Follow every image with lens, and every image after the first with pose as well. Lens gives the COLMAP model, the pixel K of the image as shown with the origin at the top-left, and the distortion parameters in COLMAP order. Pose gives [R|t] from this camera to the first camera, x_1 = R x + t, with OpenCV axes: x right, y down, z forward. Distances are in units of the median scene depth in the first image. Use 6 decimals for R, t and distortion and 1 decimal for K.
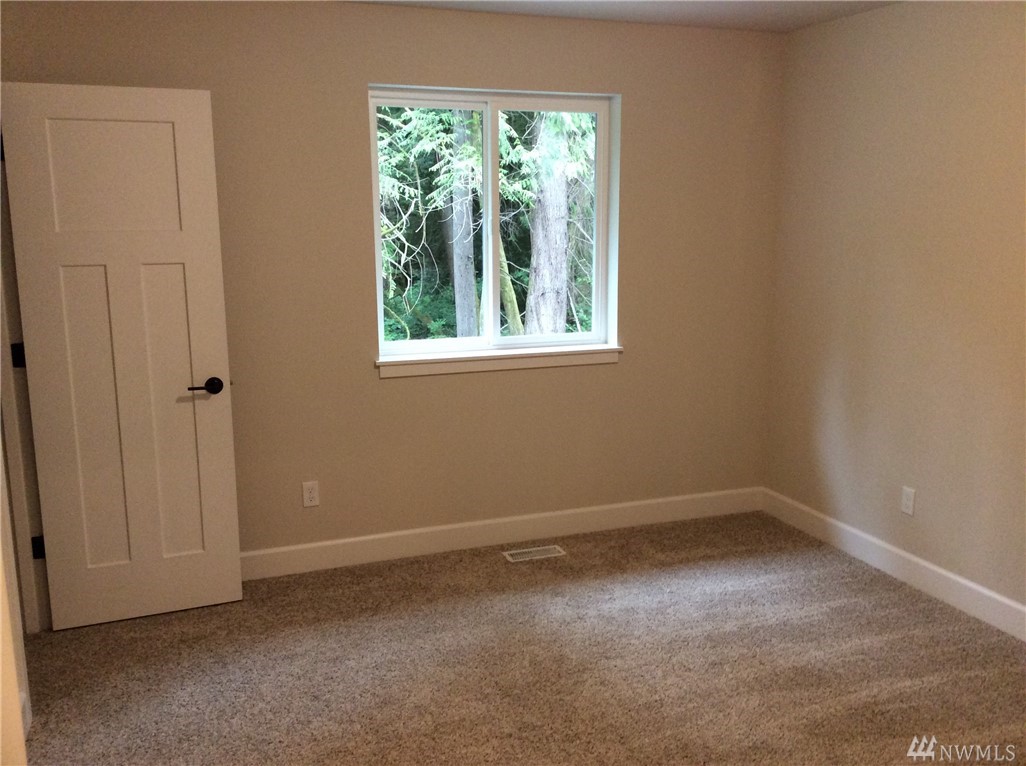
lens RADIAL K [[926.2, 0, 521.7], [0, 926.2, 385.1], [0, 0, 1]] dist [0.147628, -0.275333]
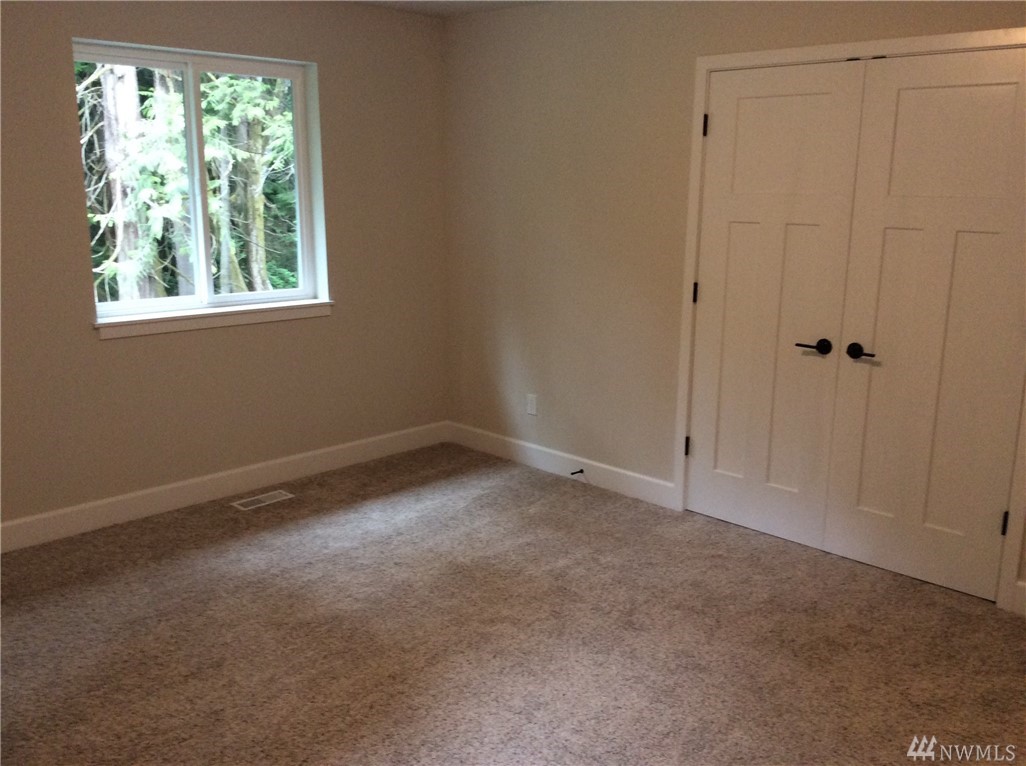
lens RADIAL K [[912.8, 0, 511.2], [0, 912.8, 397.2], [0, 0, 1]] dist [0.109920, -0.256296]
pose [[0.905873, -0.080058, 0.415915, -0.148809], [0.057483, 0.996127, 0.066541, 0.010883], [-0.419631, -0.036369, 0.906966, -0.056486]]
